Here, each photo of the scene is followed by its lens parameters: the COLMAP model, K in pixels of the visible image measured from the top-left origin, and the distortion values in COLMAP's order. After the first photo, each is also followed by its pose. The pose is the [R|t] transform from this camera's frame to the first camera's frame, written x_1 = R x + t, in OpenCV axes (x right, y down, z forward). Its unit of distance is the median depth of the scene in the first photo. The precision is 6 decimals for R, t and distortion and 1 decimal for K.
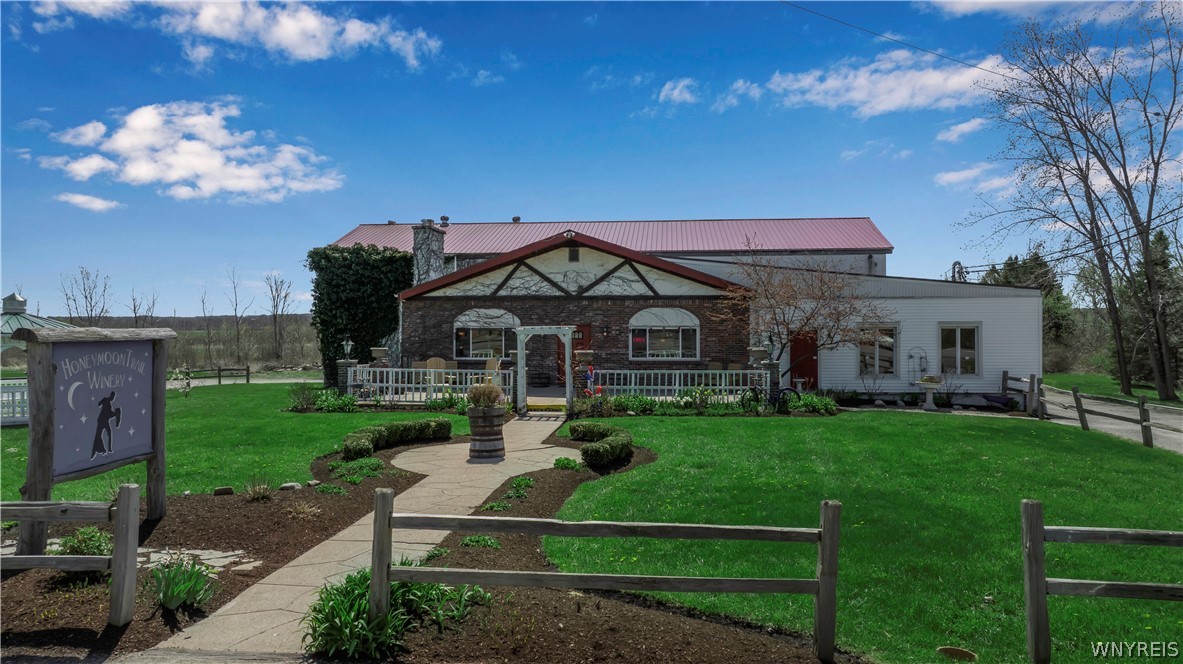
lens RADIAL K [[832.6, 0, 593.5], [0, 832.6, 331.3], [0, 0, 1]] dist [-0.022638, -0.000664]
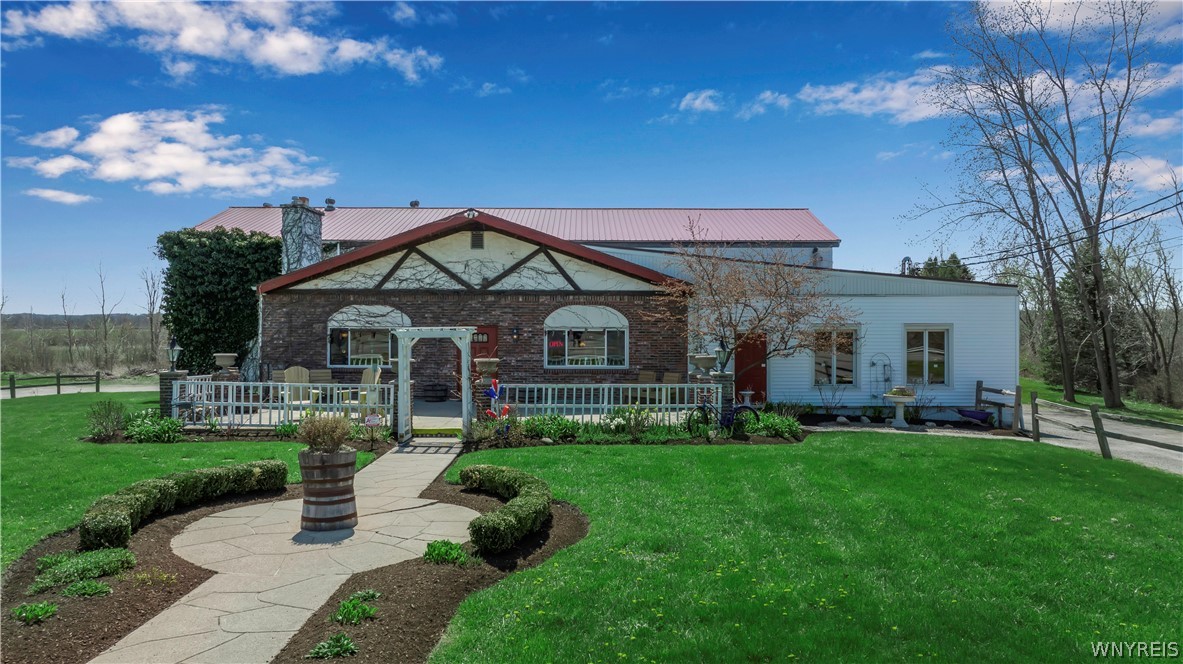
lens RADIAL K [[832.6, 0, 593.5], [0, 832.6, 331.3], [0, 0, 1]] dist [-0.022638, -0.000664]
pose [[0.994595, 0.003515, 0.103768, 0.005779], [-0.003460, 0.999994, -0.000713, -0.001771], [-0.103769, 0.000350, 0.994601, 0.176336]]
